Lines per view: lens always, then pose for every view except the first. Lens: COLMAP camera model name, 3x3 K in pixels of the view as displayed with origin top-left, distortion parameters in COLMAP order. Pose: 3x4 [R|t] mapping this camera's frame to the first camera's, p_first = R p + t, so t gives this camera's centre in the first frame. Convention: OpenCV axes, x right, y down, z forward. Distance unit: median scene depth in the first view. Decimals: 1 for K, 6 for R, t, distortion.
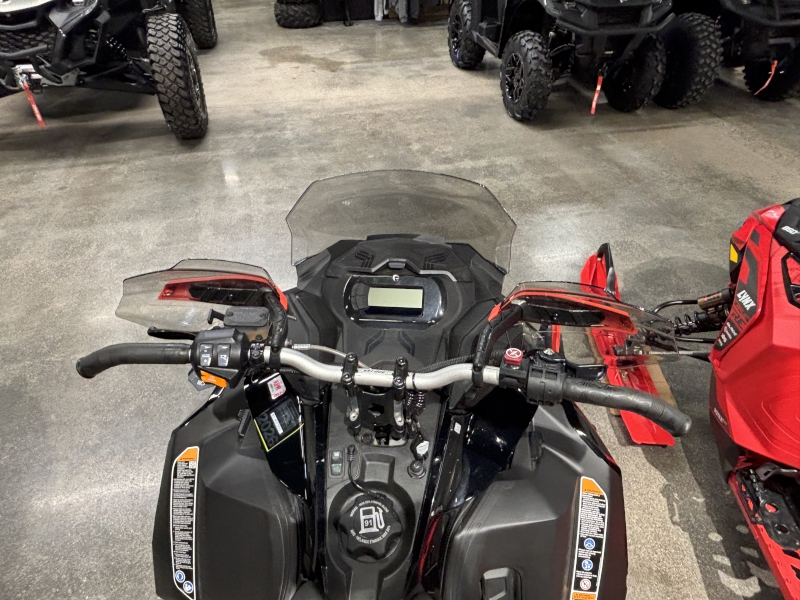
lens RADIAL K [[517.4, 0, 400.0], [0, 517.4, 300.0], [0, 0, 1]] dist [-0.001883, 0.000548]
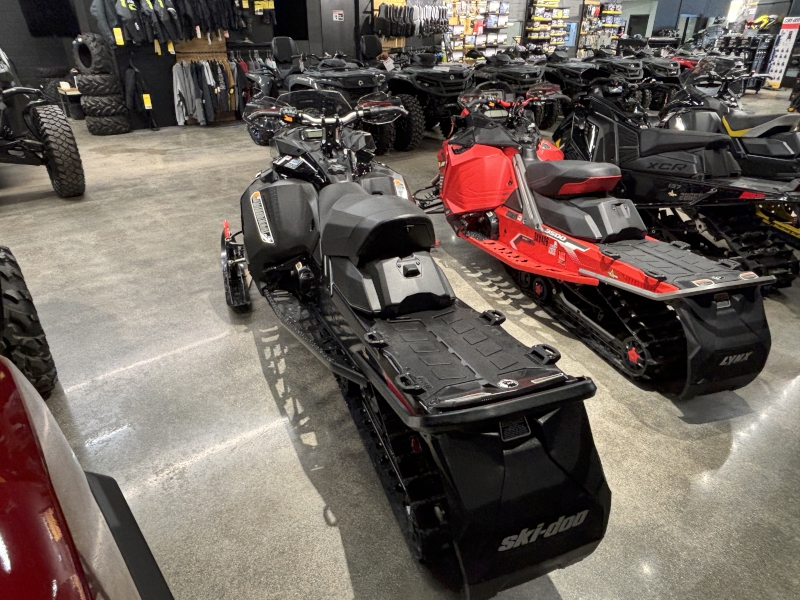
lens RADIAL K [[517.4, 0, 400.0], [0, 517.4, 300.0], [0, 0, 1]] dist [-0.001883, 0.000548]
pose [[0.904249, -0.189943, 0.382435, -0.245828], [0.266817, 0.950582, -0.158752, 0.408212], [-0.333382, 0.245591, 0.910243, -0.429712]]
